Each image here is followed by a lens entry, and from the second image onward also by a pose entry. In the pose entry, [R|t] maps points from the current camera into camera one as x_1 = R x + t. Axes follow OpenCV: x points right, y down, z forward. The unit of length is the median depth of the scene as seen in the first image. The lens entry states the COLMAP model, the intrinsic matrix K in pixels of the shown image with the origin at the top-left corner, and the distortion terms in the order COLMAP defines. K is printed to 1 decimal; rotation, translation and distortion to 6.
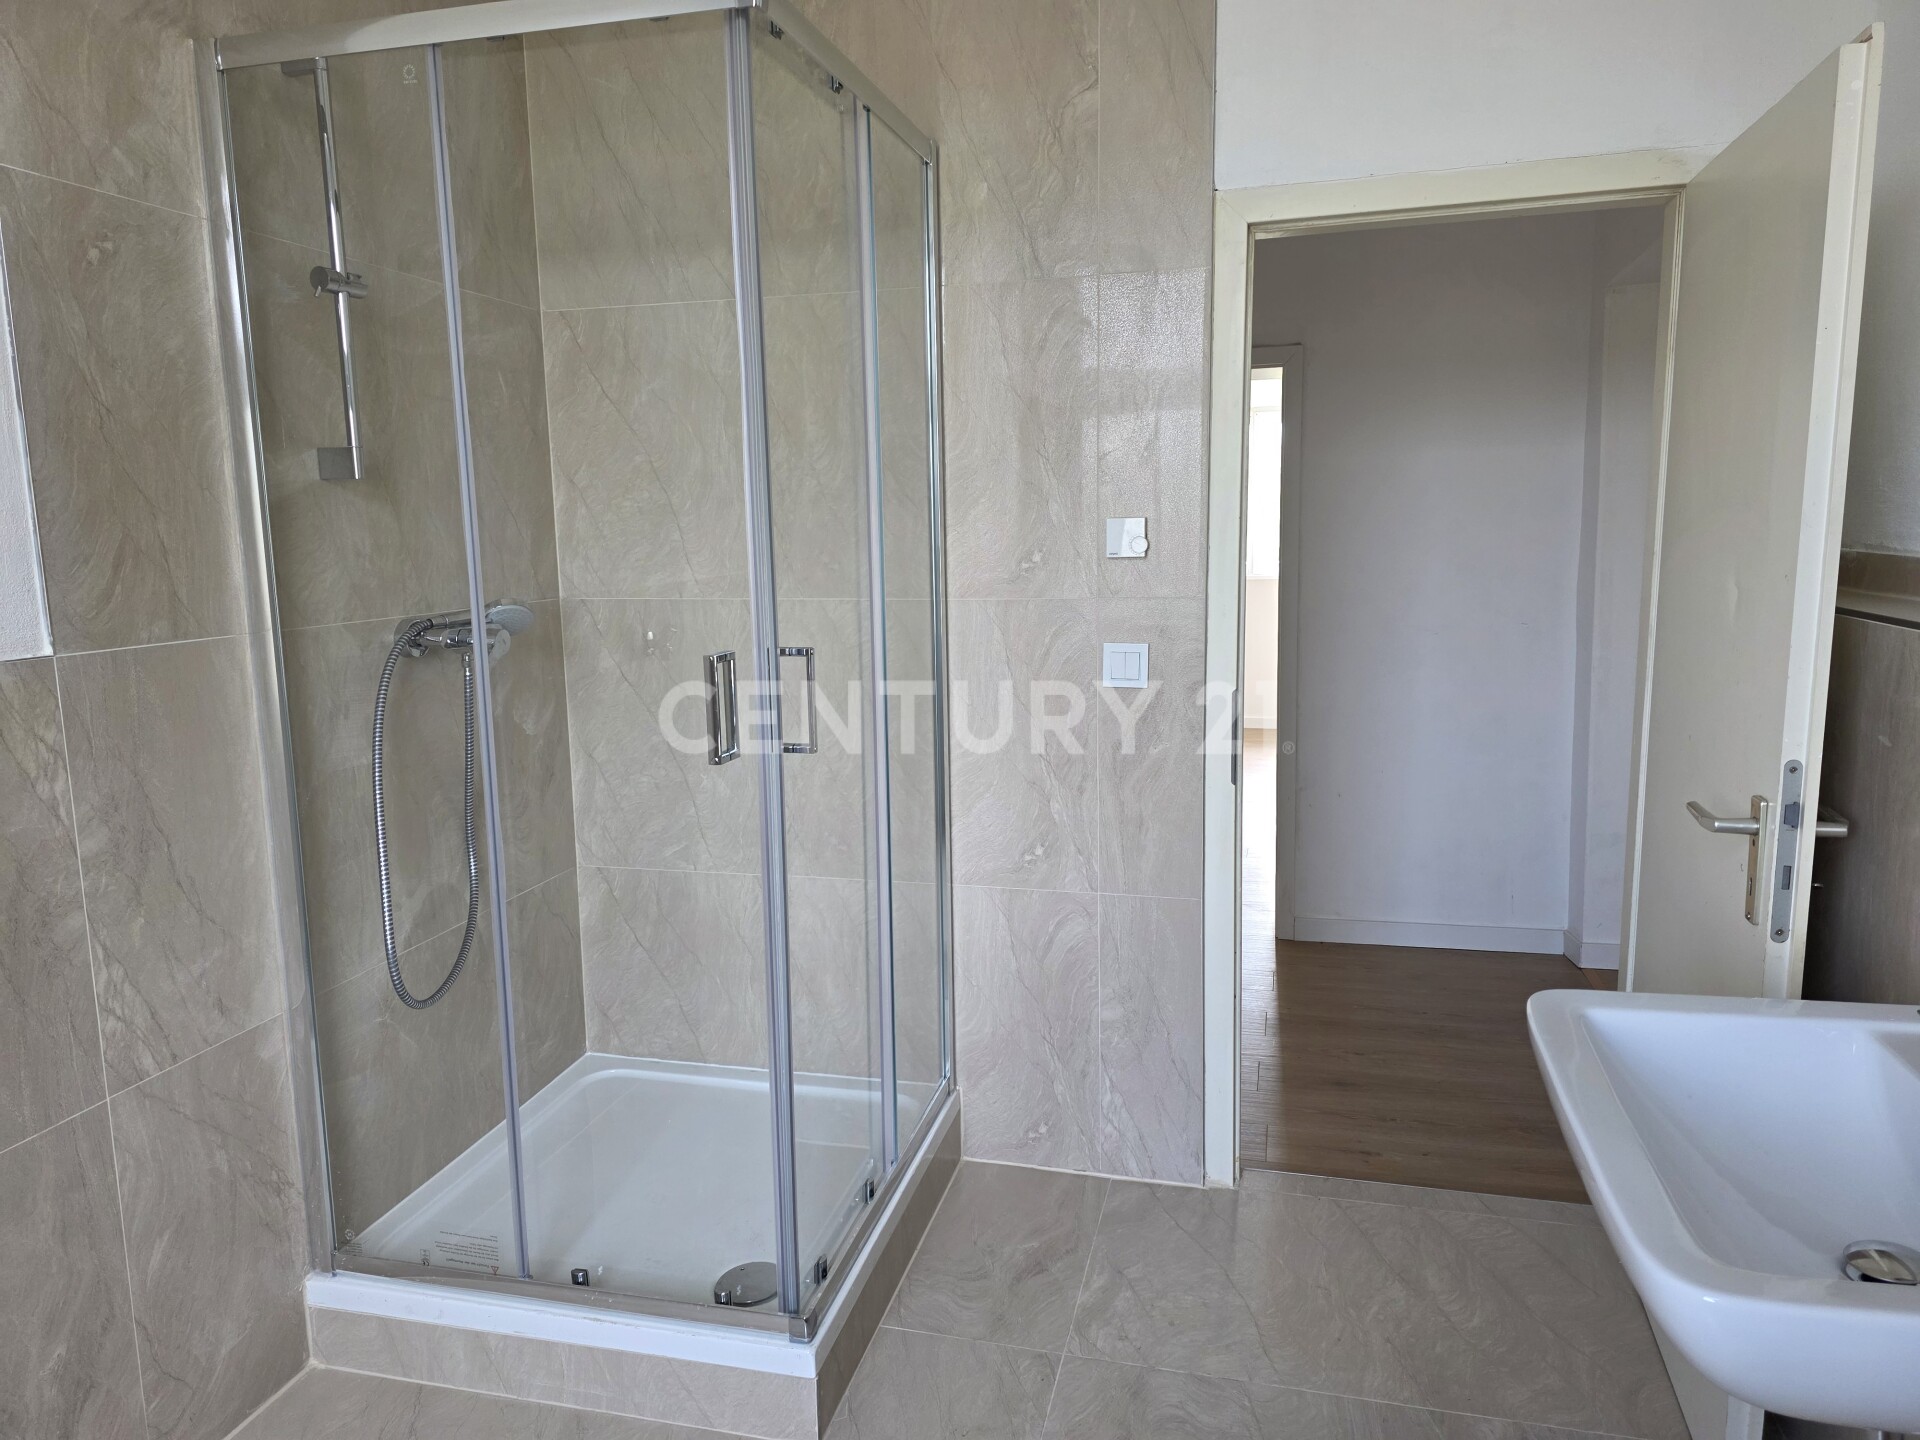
lens RADIAL K [[1281.6, 0, 960.5], [0, 1281.6, 714.9], [0, 0, 1]] dist [0.009262, 0.001826]
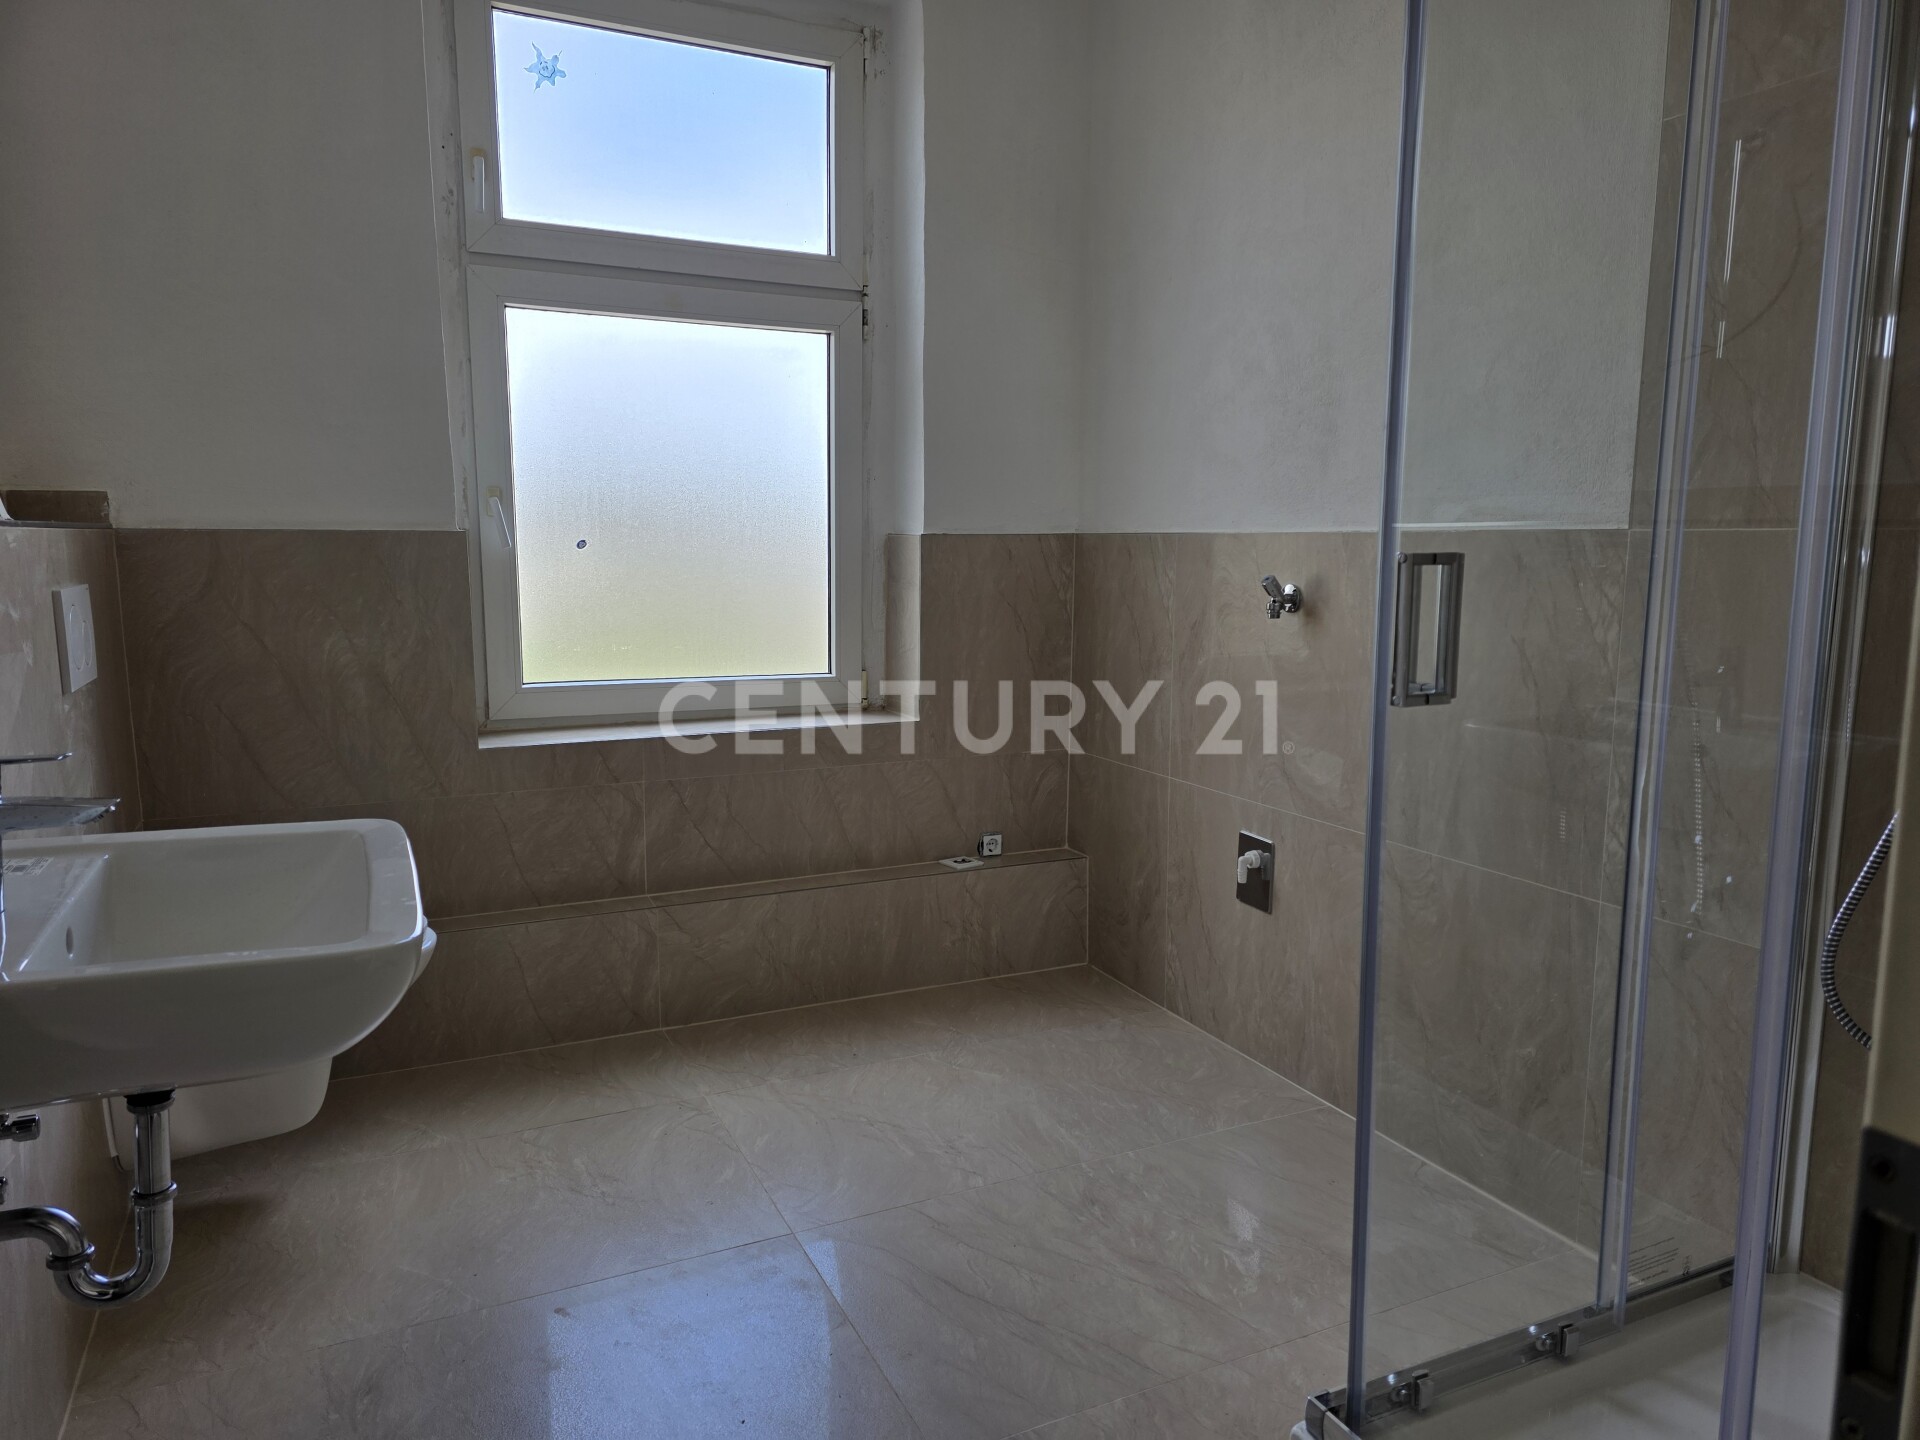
lens RADIAL K [[1281.6, 0, 962.9], [0, 1281.6, 722.5], [0, 0, 1]] dist [0.009262, 0.001826]
pose [[-0.766626, 0.105112, -0.633432, 0.568816], [-0.085297, 0.961095, 0.262717, -0.135485], [0.636403, 0.255436, -0.727835, 1.524842]]
